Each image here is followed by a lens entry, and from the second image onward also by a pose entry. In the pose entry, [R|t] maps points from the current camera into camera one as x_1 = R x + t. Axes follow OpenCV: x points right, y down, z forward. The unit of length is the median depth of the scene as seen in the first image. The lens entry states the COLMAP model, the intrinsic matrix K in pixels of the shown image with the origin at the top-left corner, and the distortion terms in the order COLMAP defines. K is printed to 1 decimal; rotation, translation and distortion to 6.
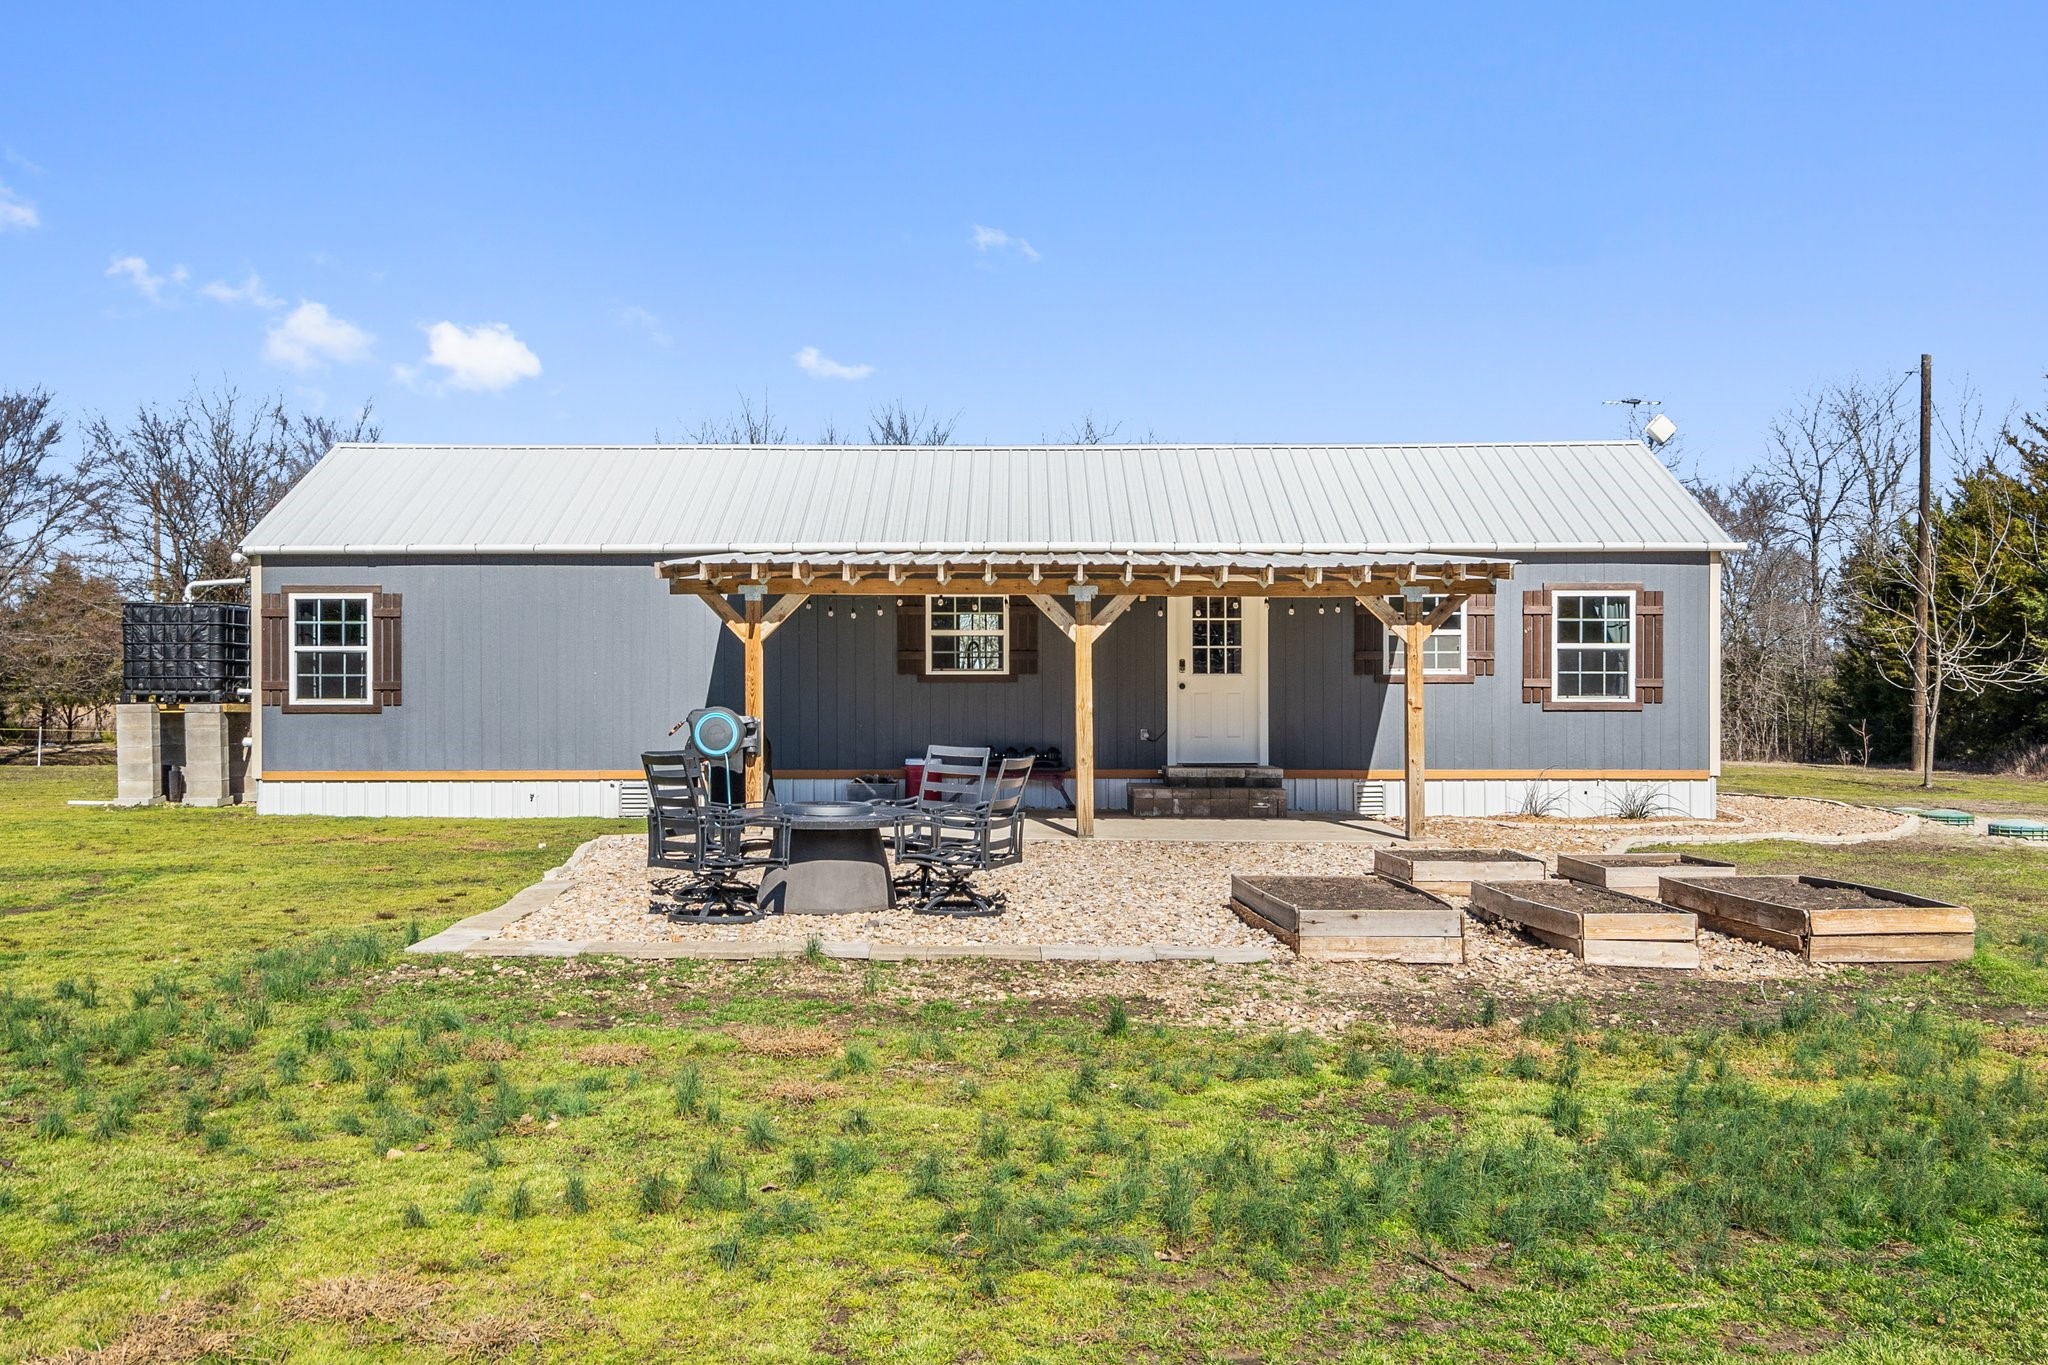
lens RADIAL K [[2038.2, 0, 1024.0], [0, 2038.2, 682.5], [0, 0, 1]] dist [0.003667, -0.002629]
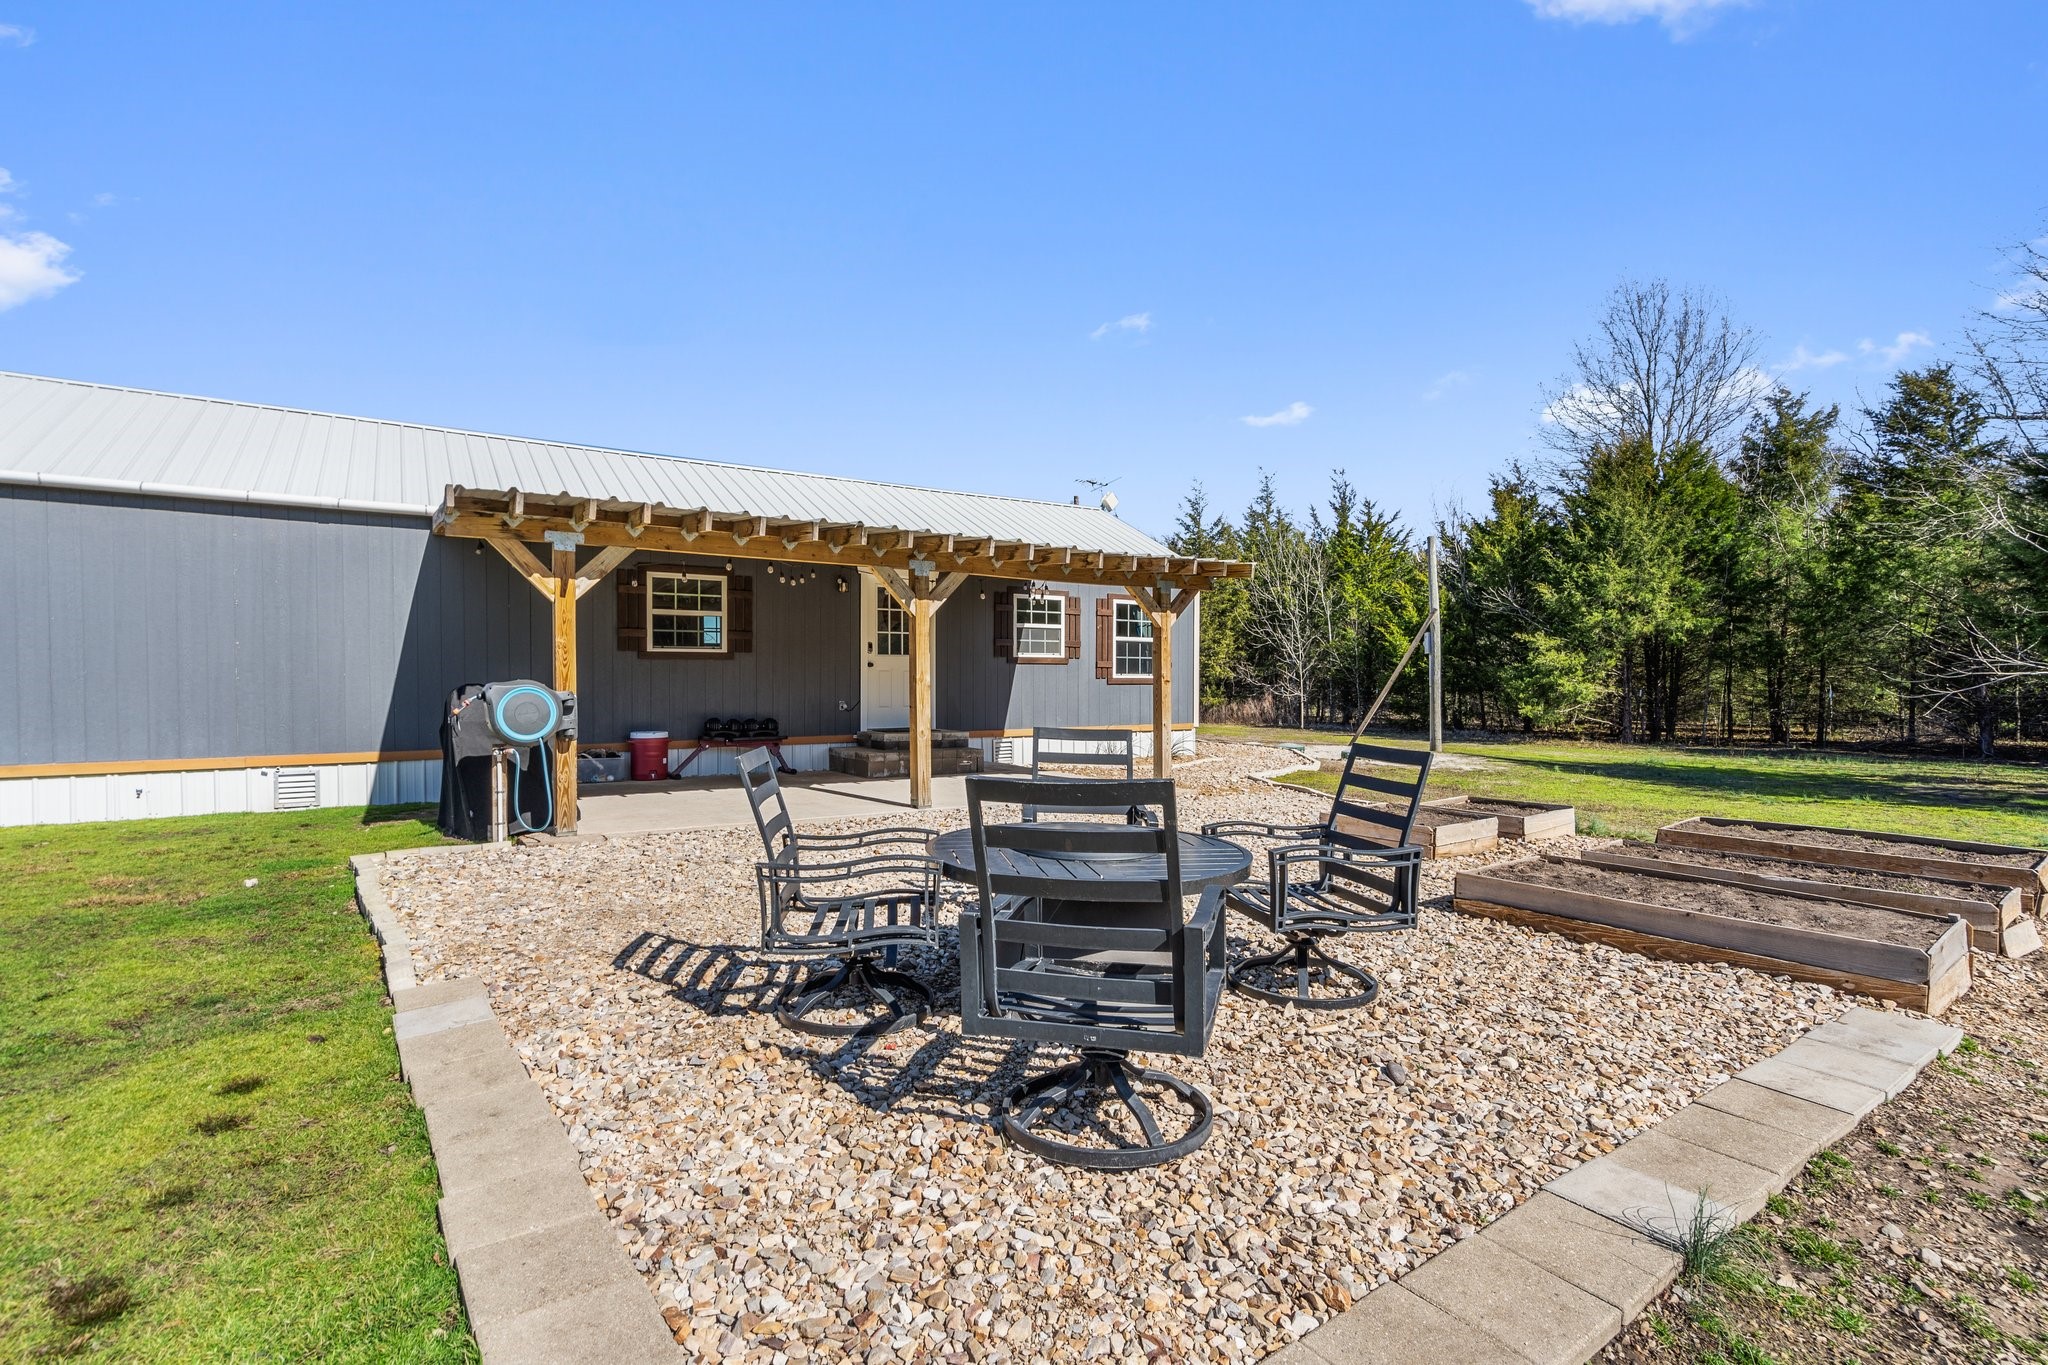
lens RADIAL K [[962.7, 0, 1024.0], [0, 962.7, 682.5], [0, 0, 1]] dist [0.001381, -0.000073]
pose [[0.823497, -0.001463, 0.567319, -0.170087], [-0.002739, 0.999975, 0.006555, 0.008438], [-0.567315, -0.006952, 0.823472, 0.485099]]
